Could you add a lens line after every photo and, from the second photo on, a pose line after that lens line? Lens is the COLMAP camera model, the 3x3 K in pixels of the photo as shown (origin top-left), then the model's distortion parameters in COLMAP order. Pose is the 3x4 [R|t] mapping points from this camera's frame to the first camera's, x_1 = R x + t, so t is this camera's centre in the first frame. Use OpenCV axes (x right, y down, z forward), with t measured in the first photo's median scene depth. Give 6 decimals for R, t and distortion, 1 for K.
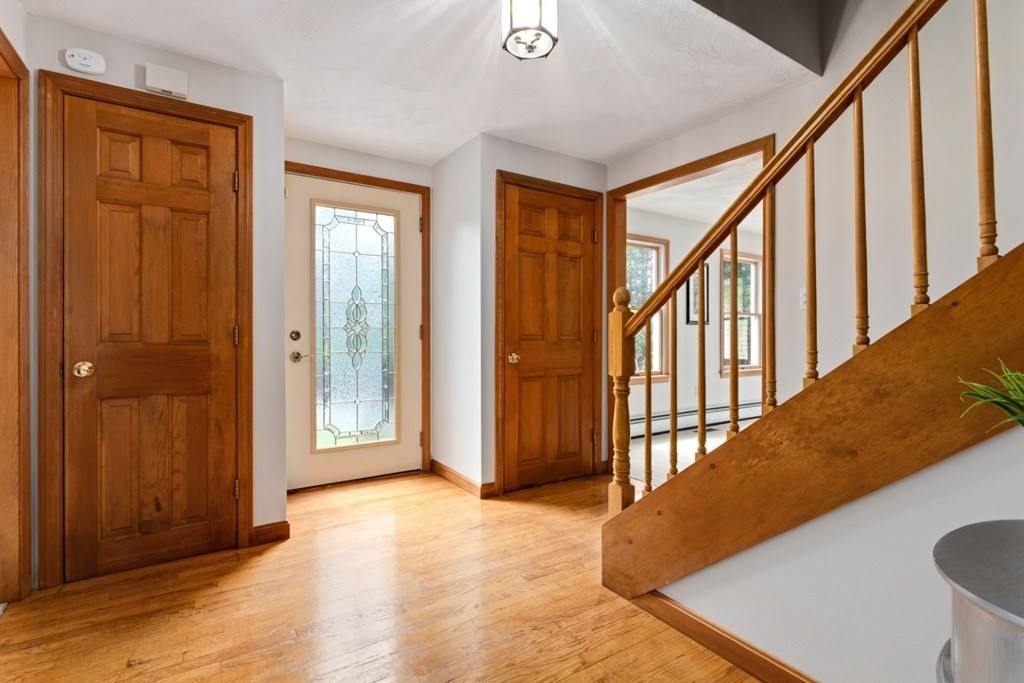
lens RADIAL K [[486.6, 0, 512.0], [0, 486.6, 341.5], [0, 0, 1]] dist [-0.001764, -0.000403]
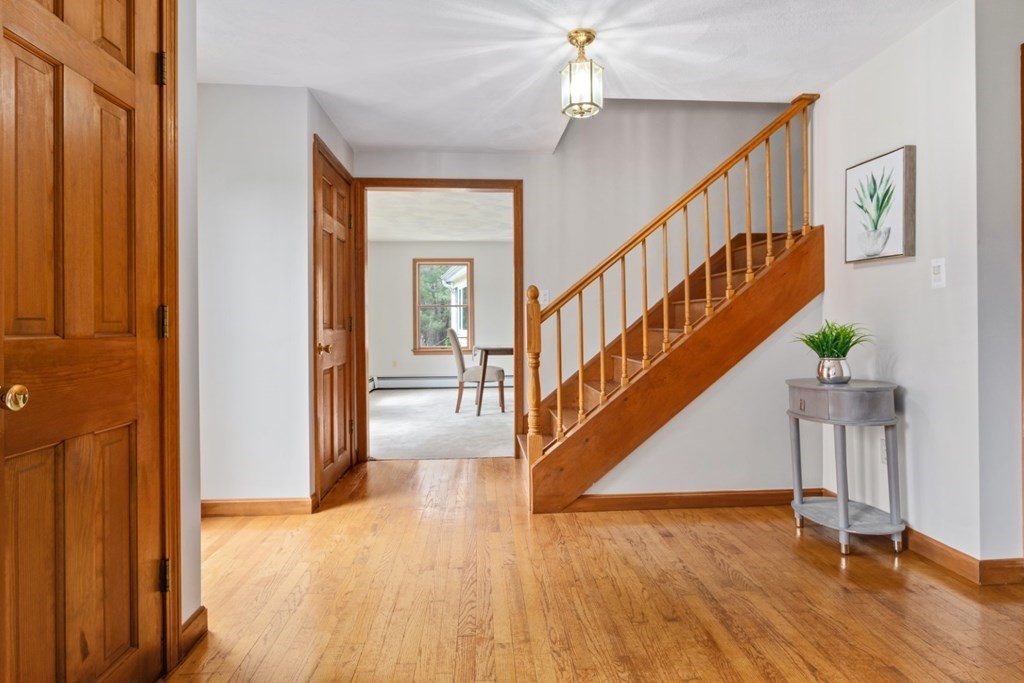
lens RADIAL K [[547.5, 0, 513.3], [0, 547.5, 328.1], [0, 0, 1]] dist [-0.001700, 0.000165]
pose [[0.479736, -0.010096, 0.877355, -1.021240], [0.016656, 0.999858, 0.002398, 0.000154], [-0.877255, 0.013462, 0.479836, 0.308611]]
